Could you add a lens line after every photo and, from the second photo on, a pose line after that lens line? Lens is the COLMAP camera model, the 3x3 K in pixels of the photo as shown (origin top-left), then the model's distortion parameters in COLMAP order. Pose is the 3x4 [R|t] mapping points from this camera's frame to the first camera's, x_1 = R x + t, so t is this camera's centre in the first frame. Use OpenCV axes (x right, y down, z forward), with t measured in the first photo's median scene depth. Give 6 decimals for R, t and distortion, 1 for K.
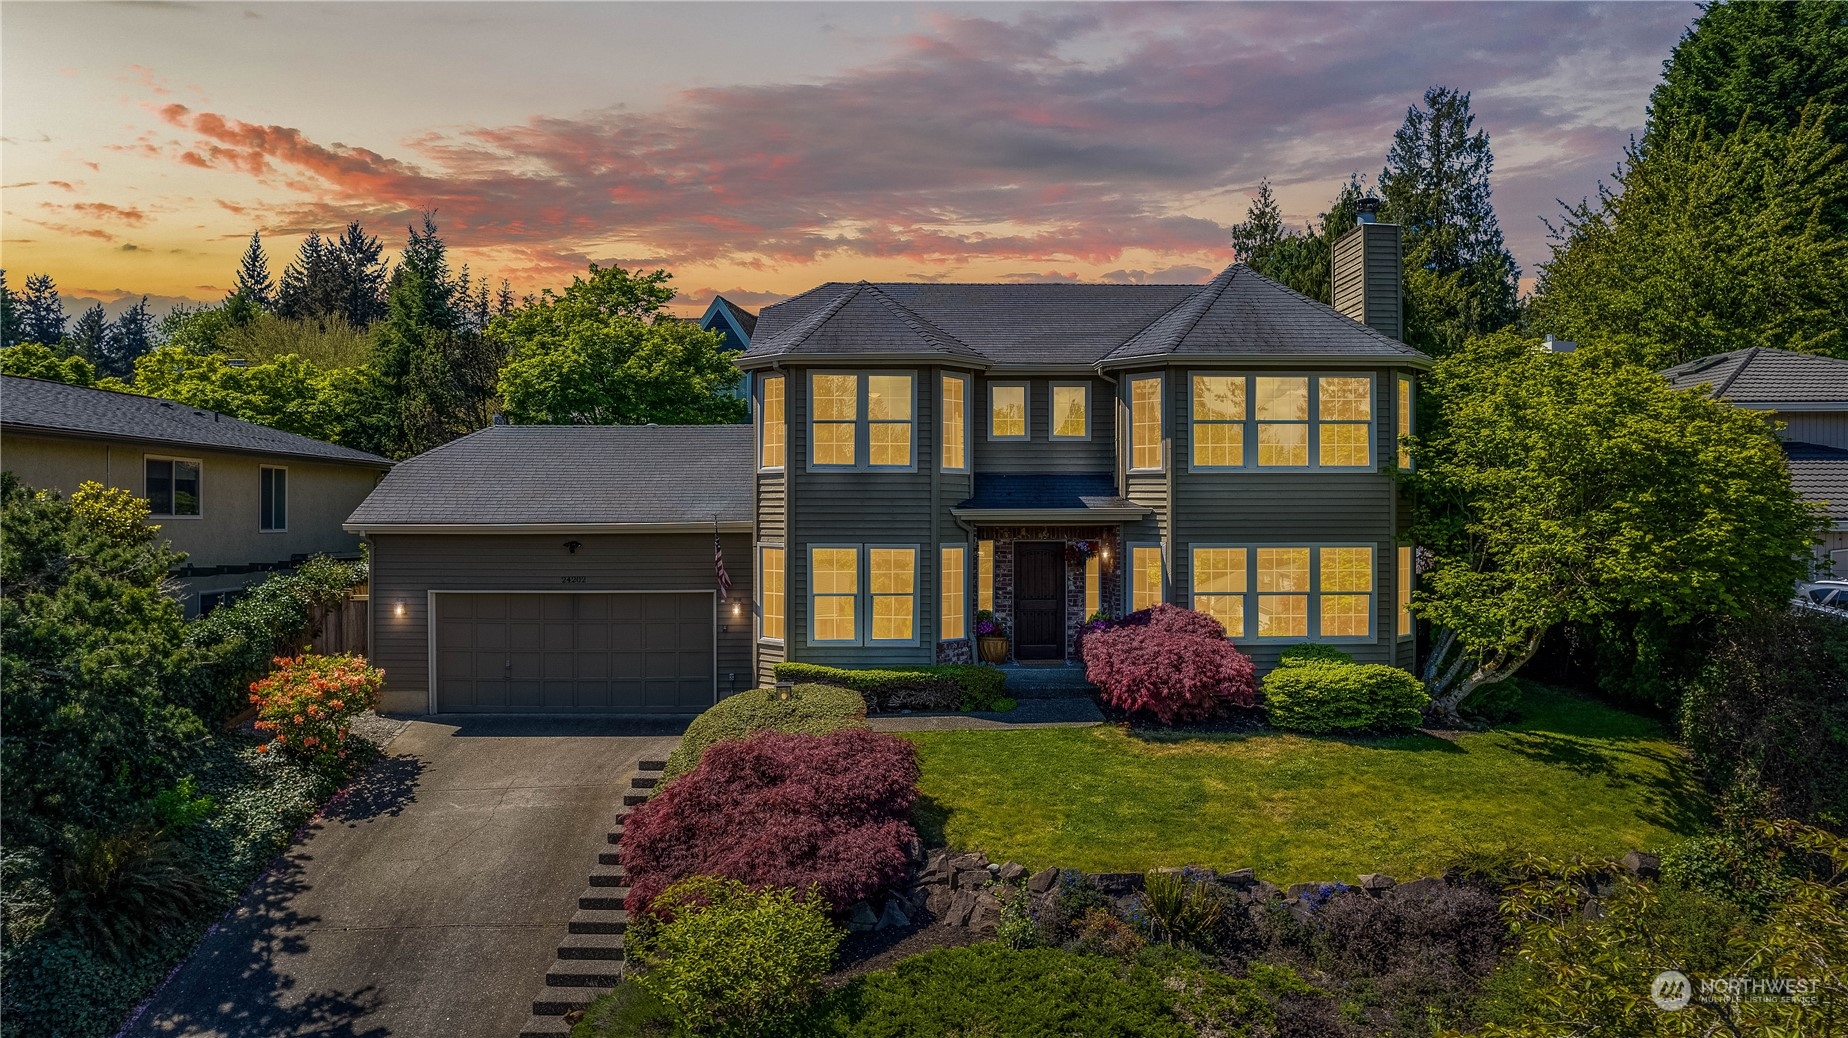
lens RADIAL K [[1207.9, 0, 919.2], [0, 1207.9, 505.0], [0, 0, 1]] dist [-0.069151, 0.051269]
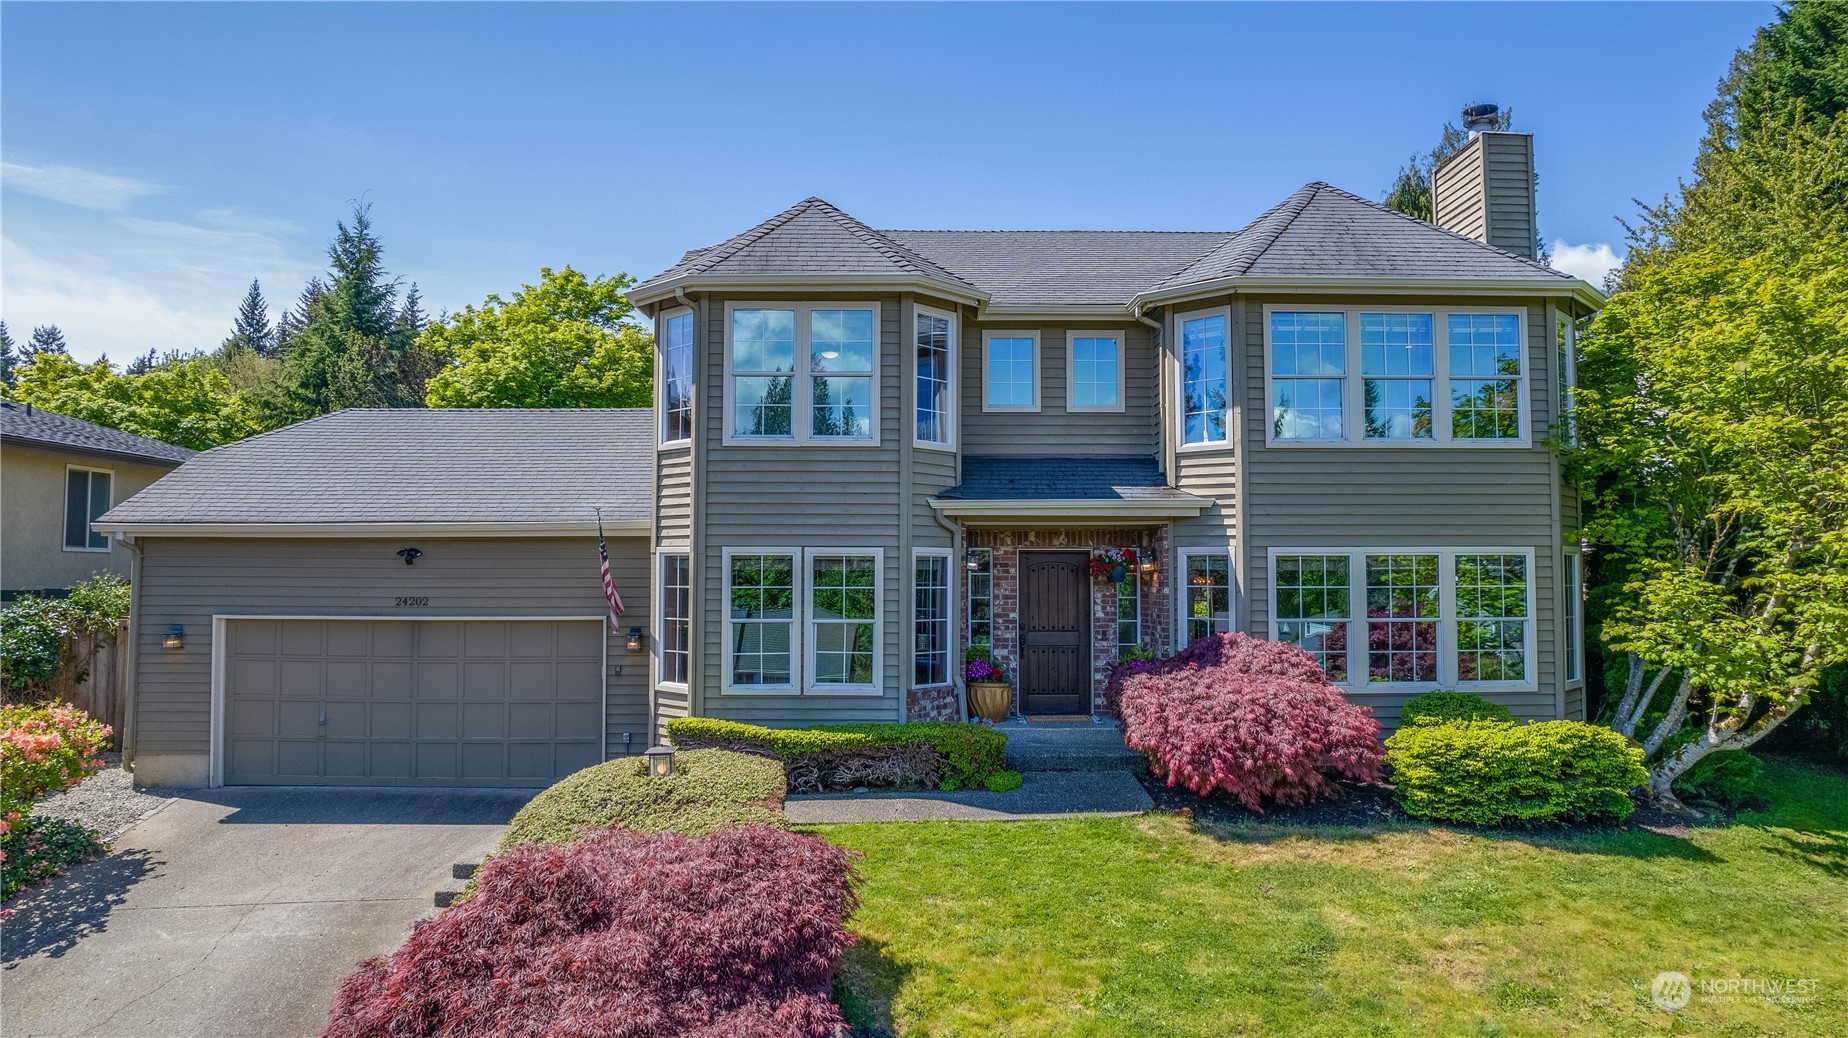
lens RADIAL K [[1207.9, 0, 919.2], [0, 1207.9, 505.0], [0, 0, 1]] dist [-0.069151, 0.051269]
pose [[0.999937, 0.000346, -0.011248, 0.030432], [-0.000895, 0.998809, -0.048774, 0.043361], [0.011218, 0.048781, 0.998746, 0.313486]]
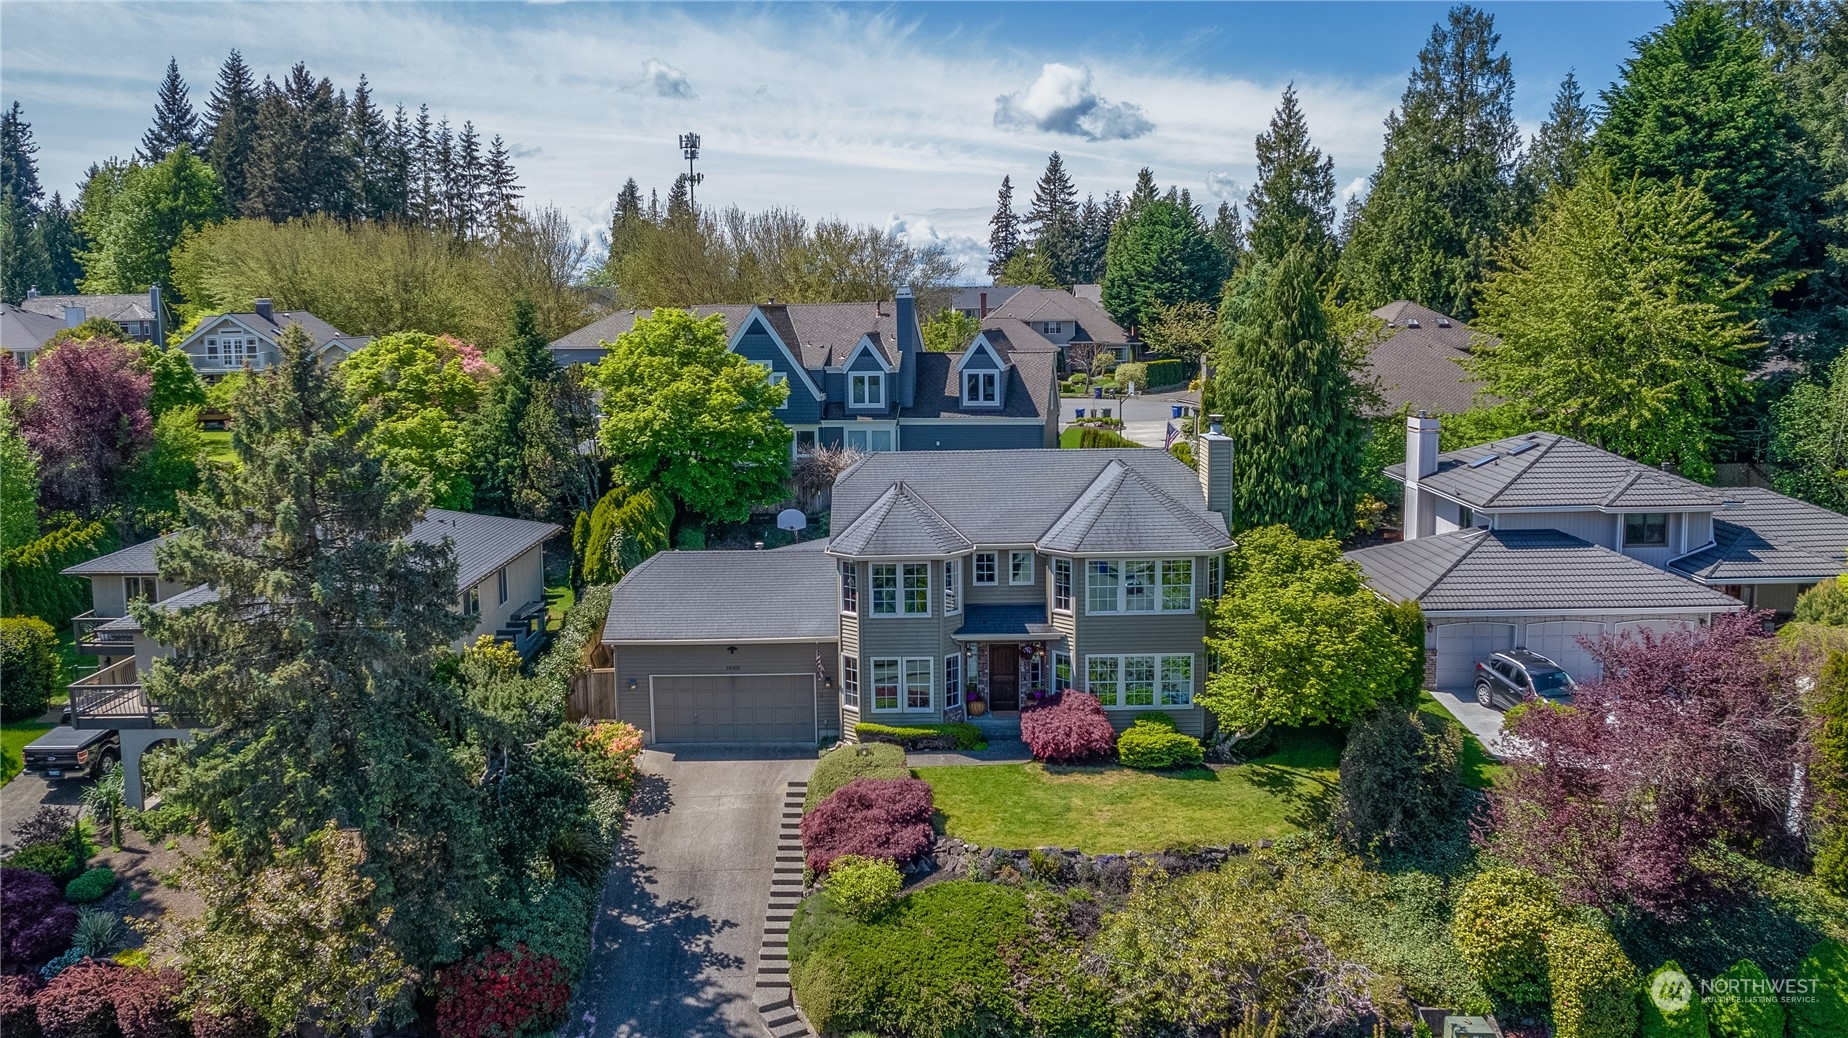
lens RADIAL K [[1543.7, 0, 866.2], [0, 1543.7, 480.7], [0, 0, 1]] dist [-0.044475, -0.008328]
pose [[0.998743, -0.011521, -0.048784, 0.016271], [0.017502, 0.992127, 0.124008, -0.533319], [0.046971, -0.124706, 0.991081, -1.290535]]
